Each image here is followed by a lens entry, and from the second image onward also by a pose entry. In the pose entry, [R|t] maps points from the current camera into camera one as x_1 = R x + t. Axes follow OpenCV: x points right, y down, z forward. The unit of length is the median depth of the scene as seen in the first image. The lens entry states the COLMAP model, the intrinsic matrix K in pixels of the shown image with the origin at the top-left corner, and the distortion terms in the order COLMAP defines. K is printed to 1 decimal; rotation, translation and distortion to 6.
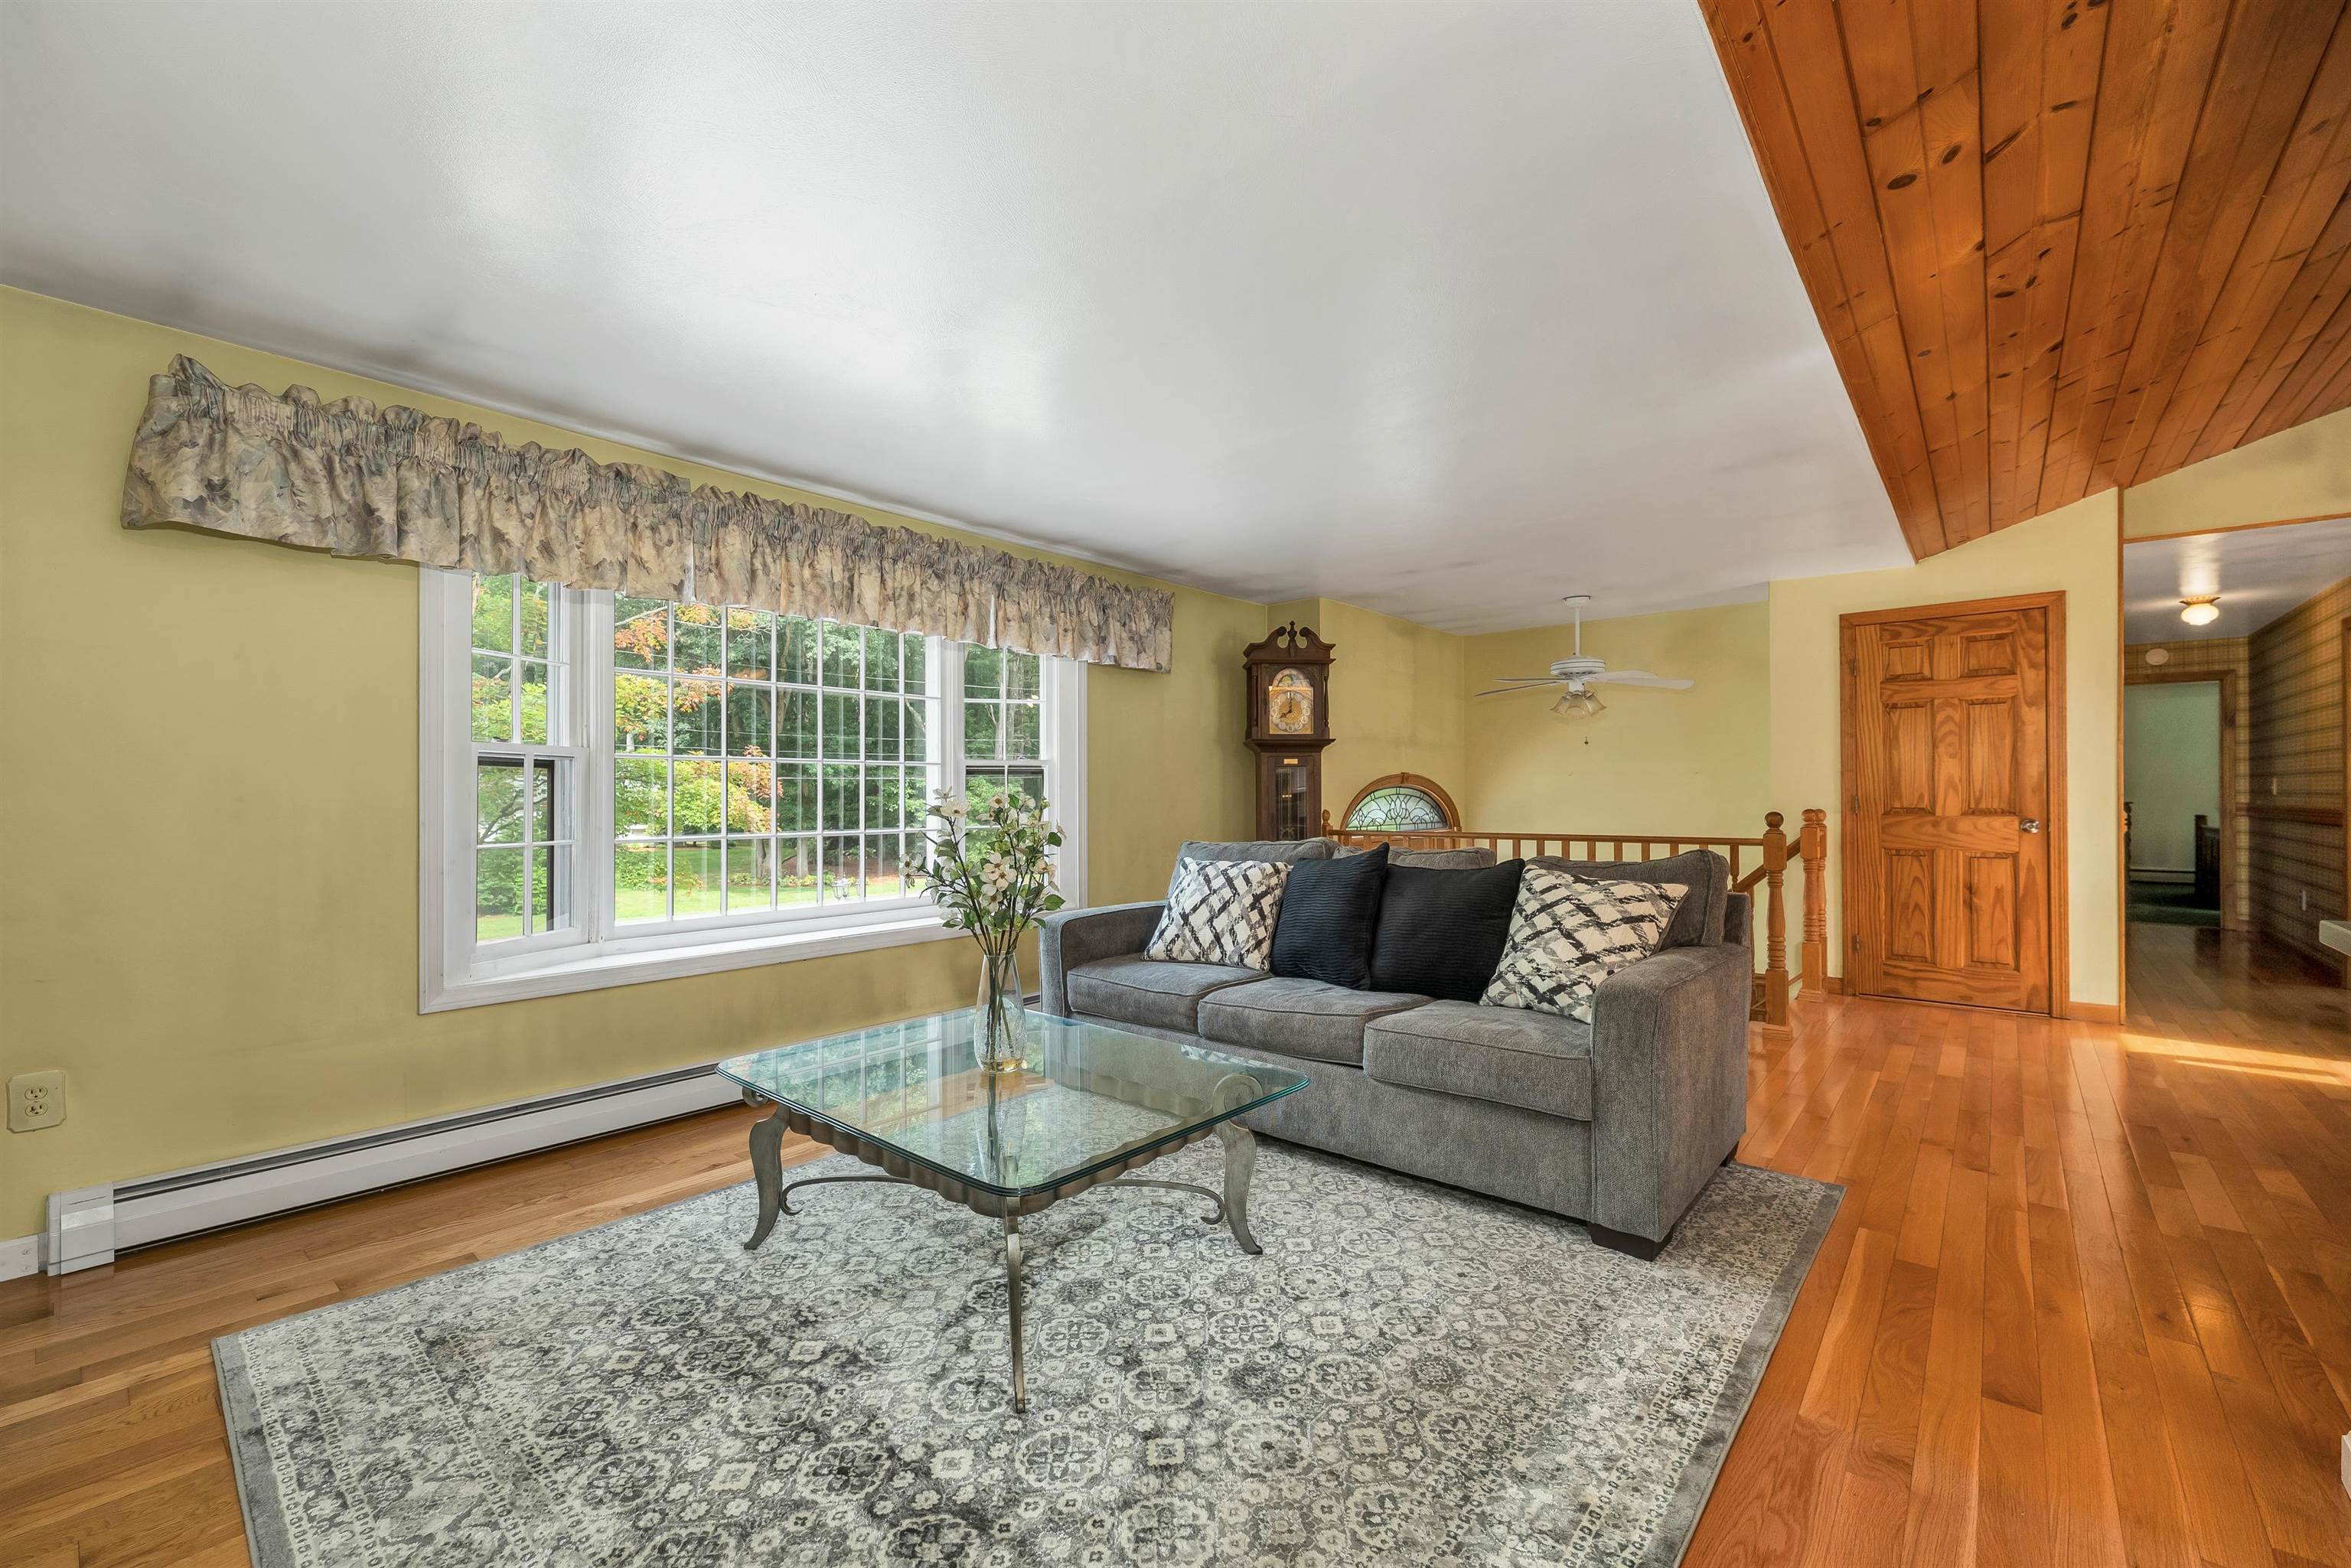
lens RADIAL K [[988.7, 0, 1193.2], [0, 988.7, 791.1], [0, 0, 1]] dist [0.008635, -0.002772]
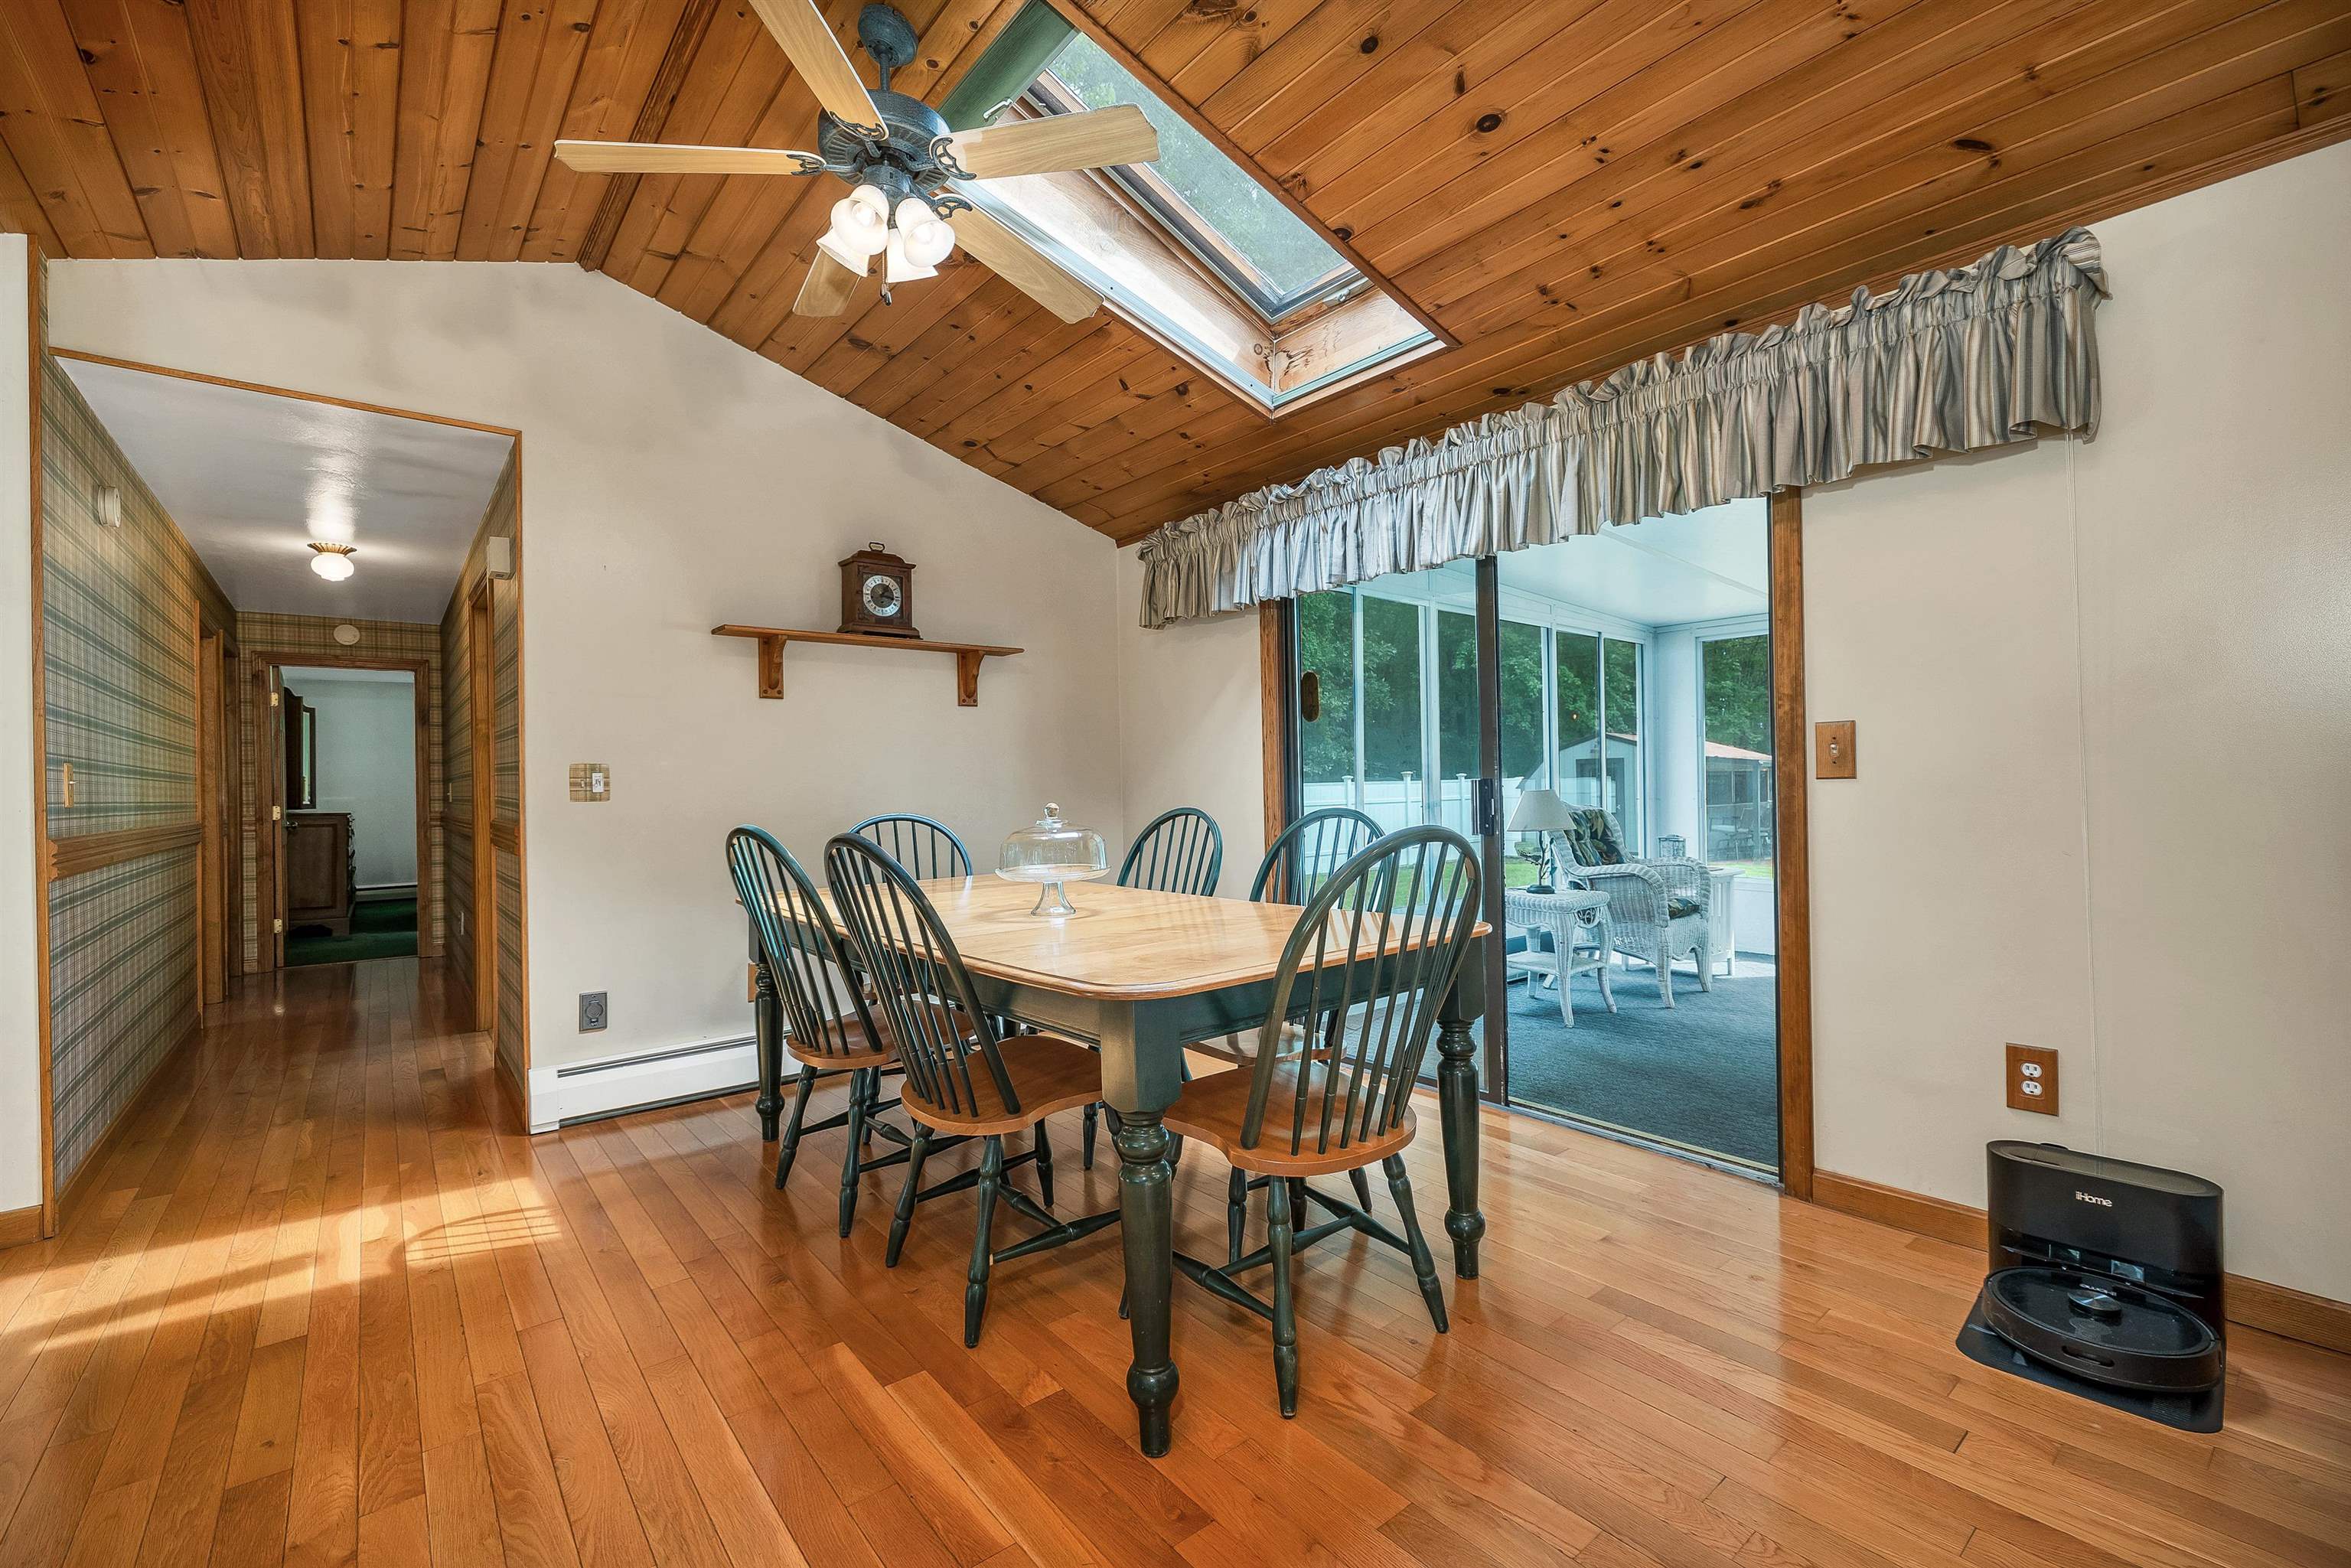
lens RADIAL K [[988.7, 0, 1162.0], [0, 988.7, 779.5], [0, 0, 1]] dist [0.008635, -0.002772]
pose [[0.207630, 0.004616, 0.978197, 0.533477], [0.016032, 0.999839, -0.008121, 0.000729], [-0.978076, 0.017368, 0.207523, 0.301789]]
